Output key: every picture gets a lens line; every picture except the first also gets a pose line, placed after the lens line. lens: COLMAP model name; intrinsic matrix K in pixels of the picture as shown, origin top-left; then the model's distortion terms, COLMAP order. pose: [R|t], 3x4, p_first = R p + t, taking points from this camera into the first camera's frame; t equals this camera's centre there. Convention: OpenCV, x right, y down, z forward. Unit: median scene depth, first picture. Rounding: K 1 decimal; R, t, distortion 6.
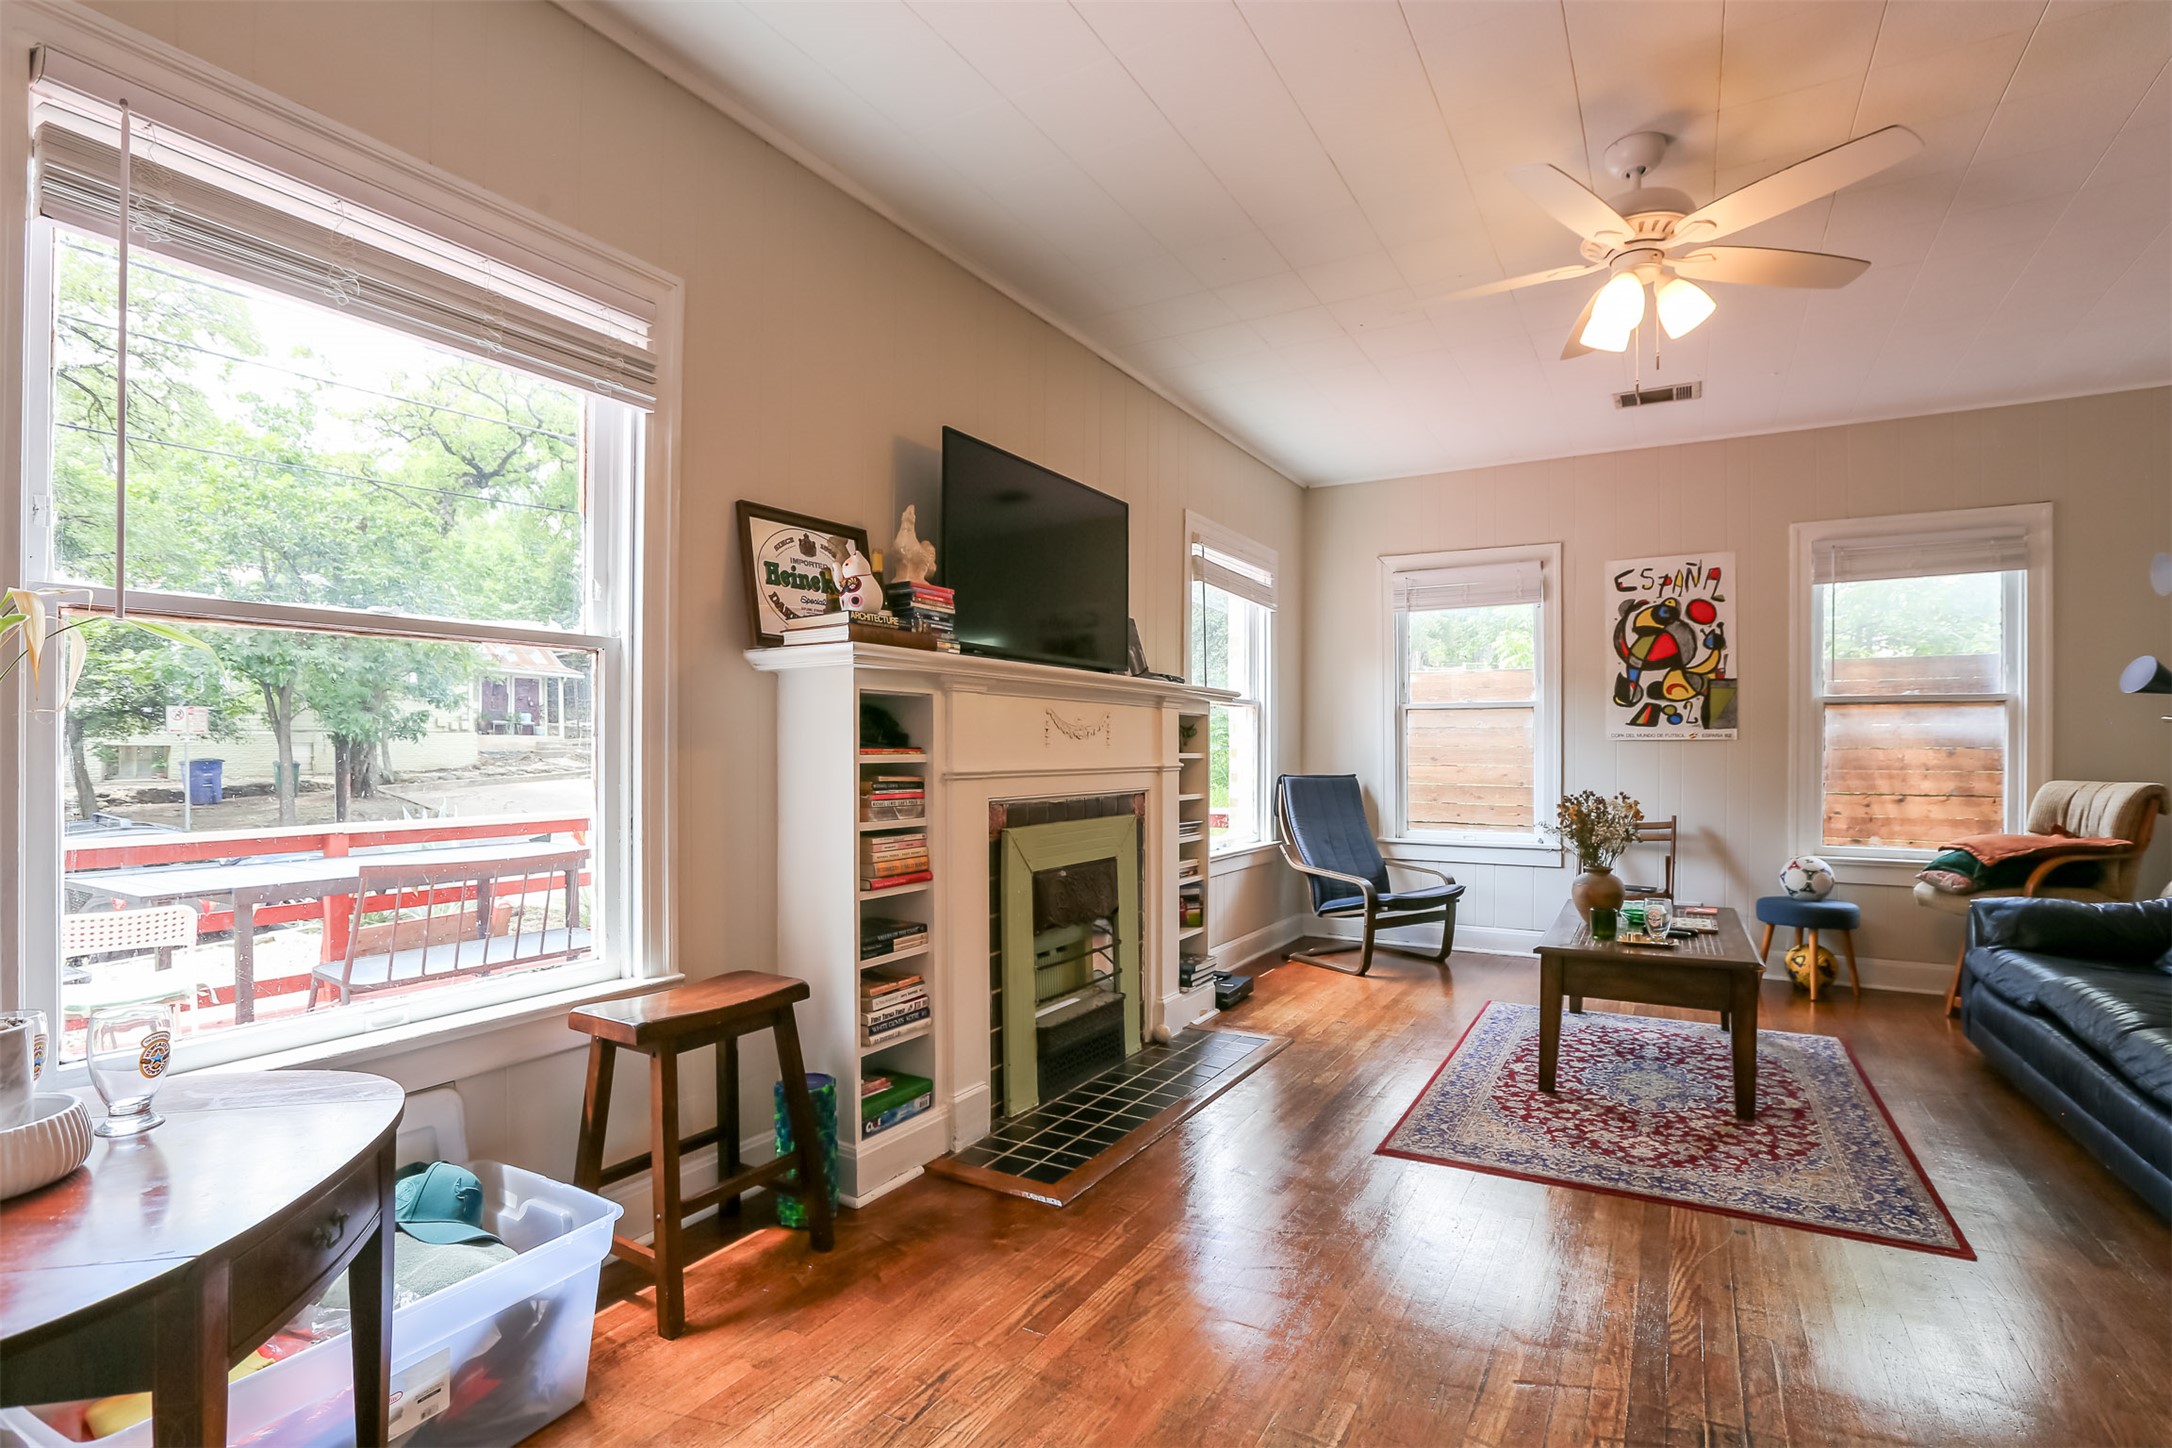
lens RADIAL K [[1016.0, 0, 1077.5], [0, 1016.0, 733.5], [0, 0, 1]] dist [-0.017100, 0.000527]
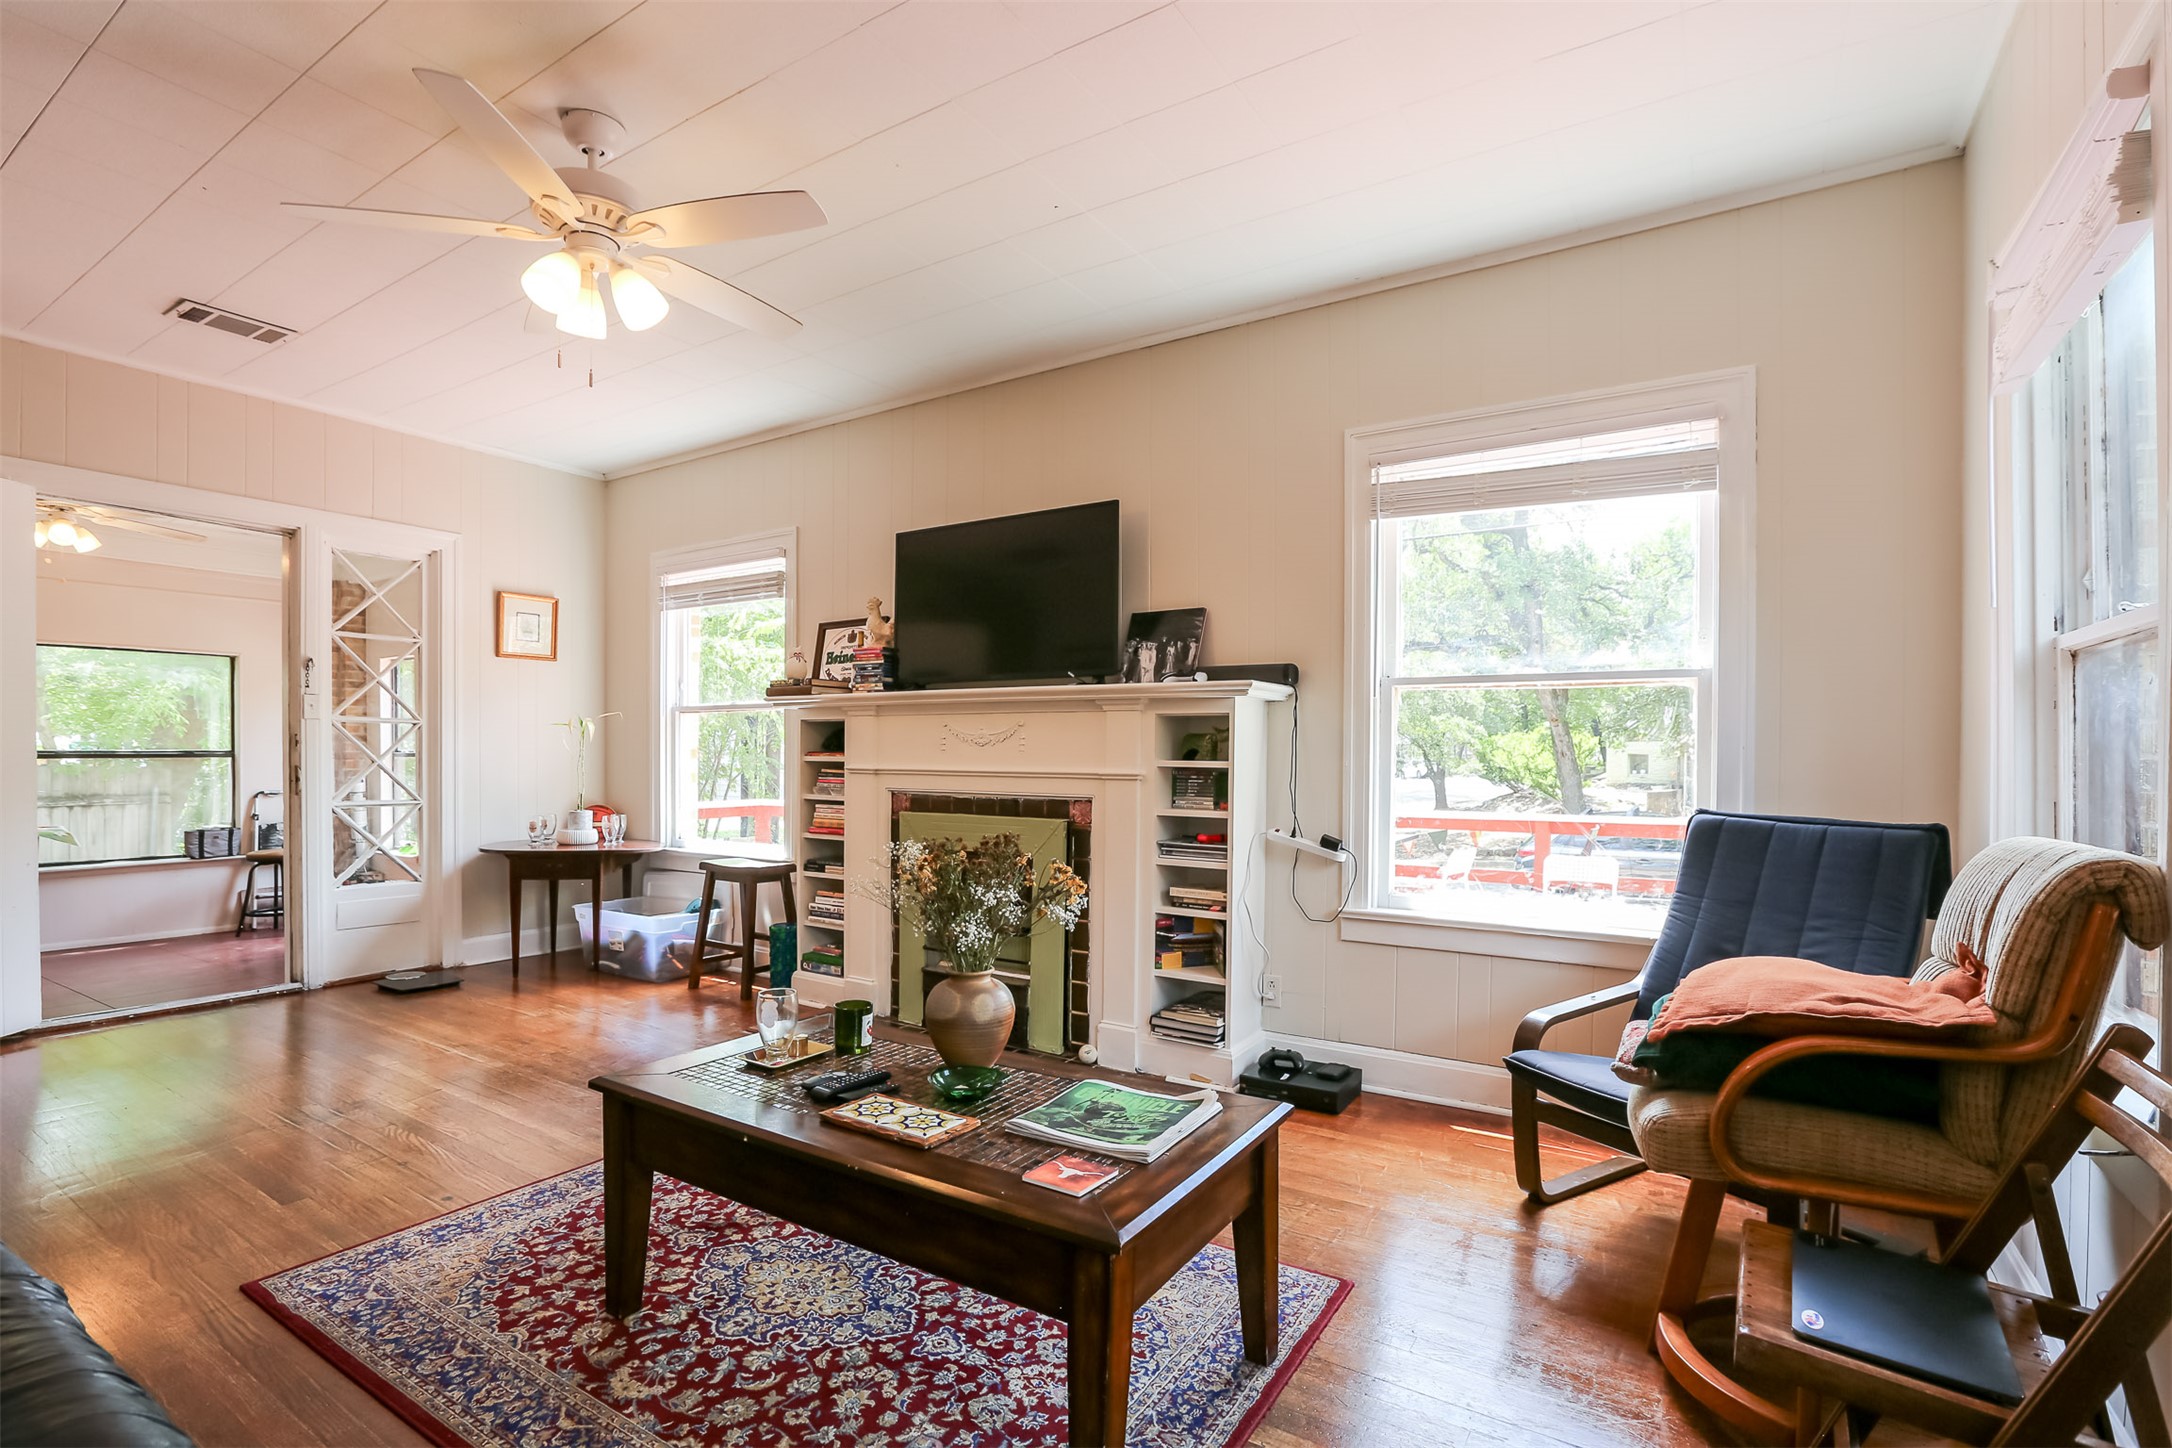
lens RADIAL K [[1016.0, 0, 1095.0], [0, 1016.0, 764.8], [0, 0, 1]] dist [-0.017100, 0.000527]
pose [[-0.045081, 0.006453, -0.998962, 1.431559], [0.009609, 0.999936, 0.006026, 0.028103], [0.998937, -0.009328, -0.045140, 1.471025]]
